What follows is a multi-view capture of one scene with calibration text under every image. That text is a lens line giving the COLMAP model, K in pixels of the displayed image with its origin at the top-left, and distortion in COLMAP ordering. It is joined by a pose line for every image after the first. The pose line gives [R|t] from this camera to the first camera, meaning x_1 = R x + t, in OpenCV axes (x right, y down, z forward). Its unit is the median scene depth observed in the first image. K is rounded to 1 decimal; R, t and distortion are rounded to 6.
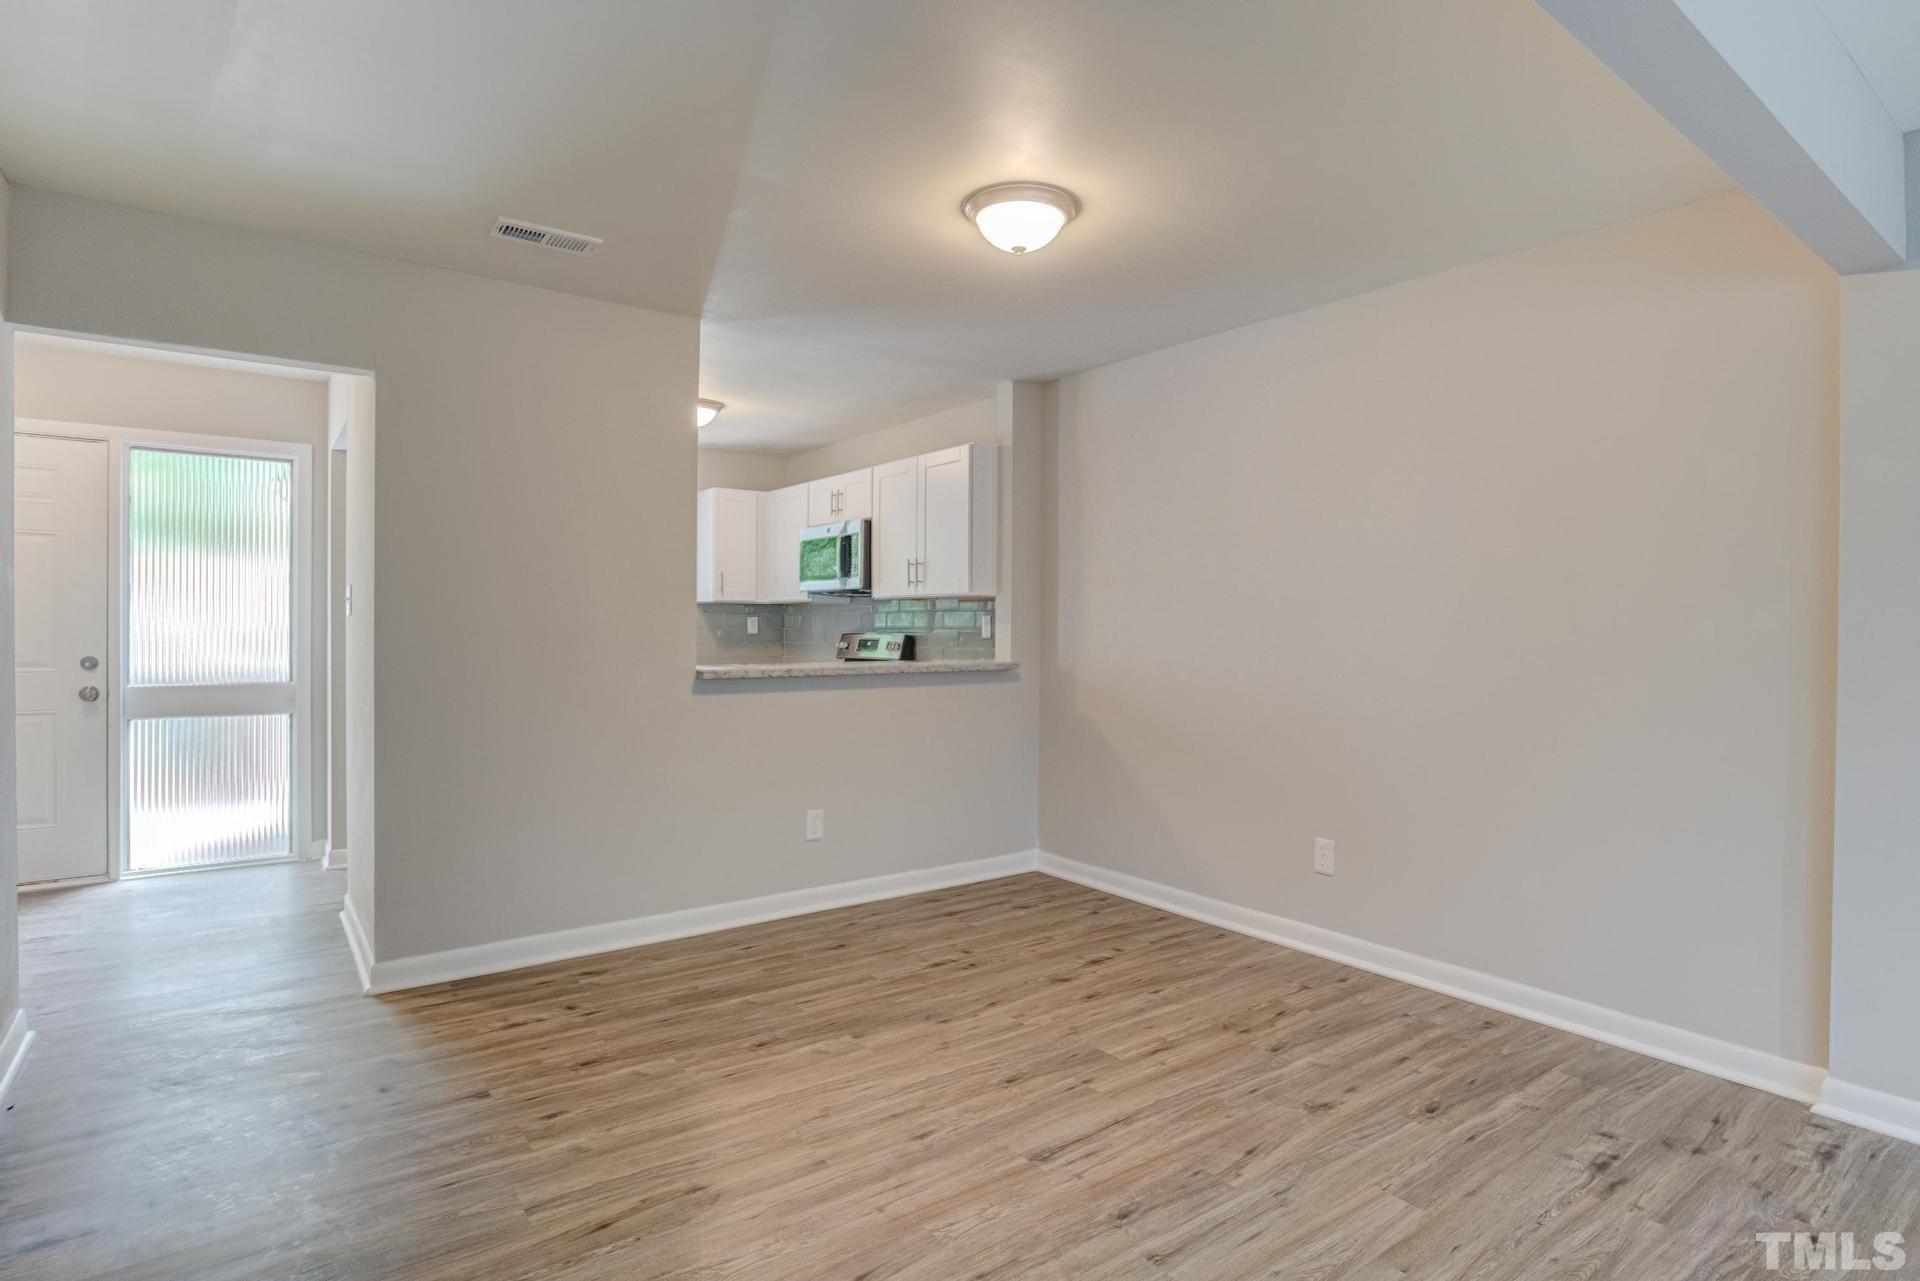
lens RADIAL K [[985.9, 0, 952.0], [0, 985.9, 636.6], [0, 0, 1]] dist [-0.027934, 0.005894]
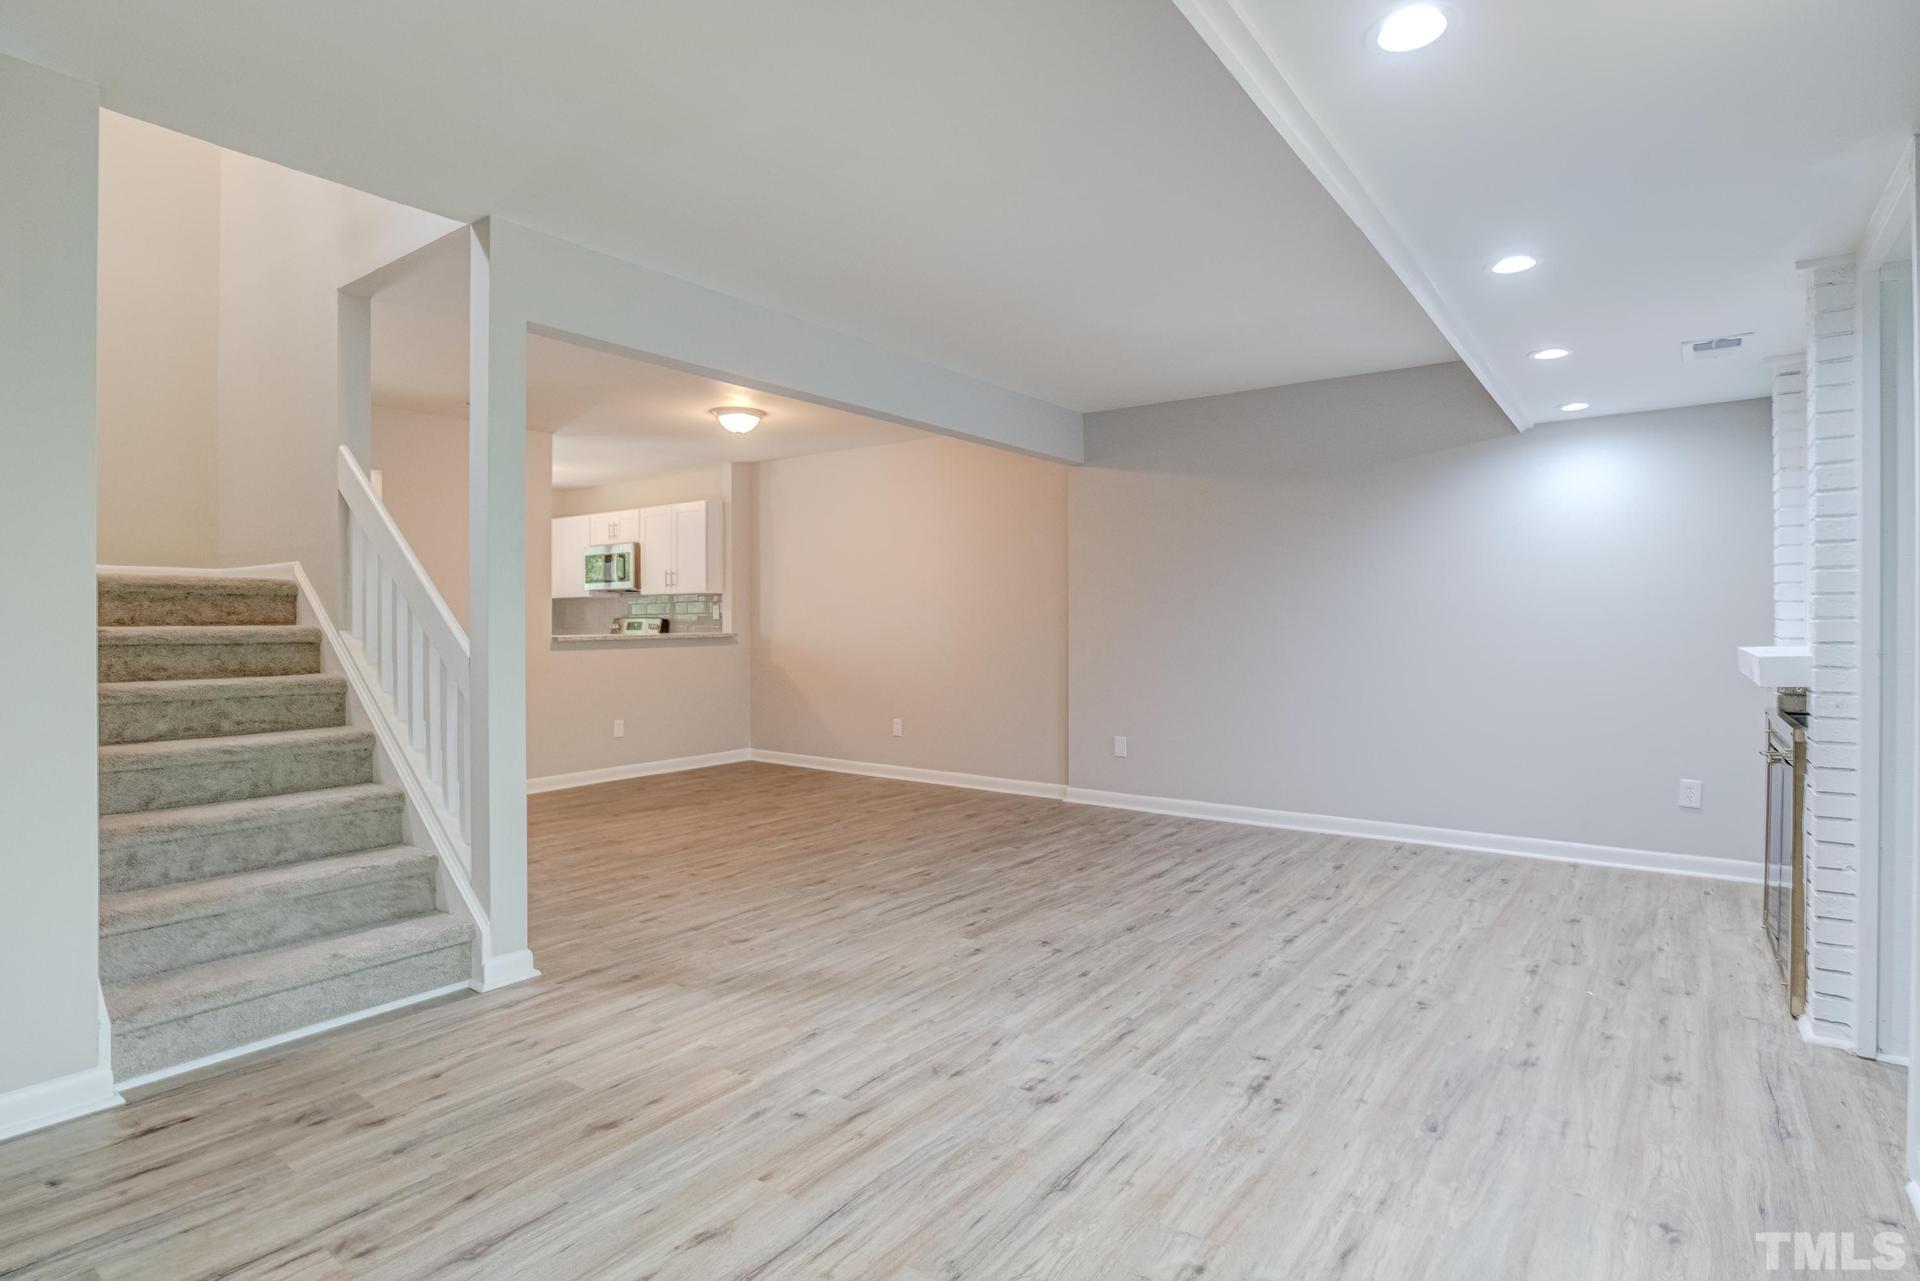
lens RADIAL K [[962.5, 0, 941.4], [0, 962.5, 631.7], [0, 0, 1]] dist [-0.027379, 0.011051]
pose [[0.960679, -0.011663, 0.277416, -0.074815], [0.010243, 0.999926, 0.006566, 0.022961], [-0.277472, -0.003467, 0.960727, -0.951777]]
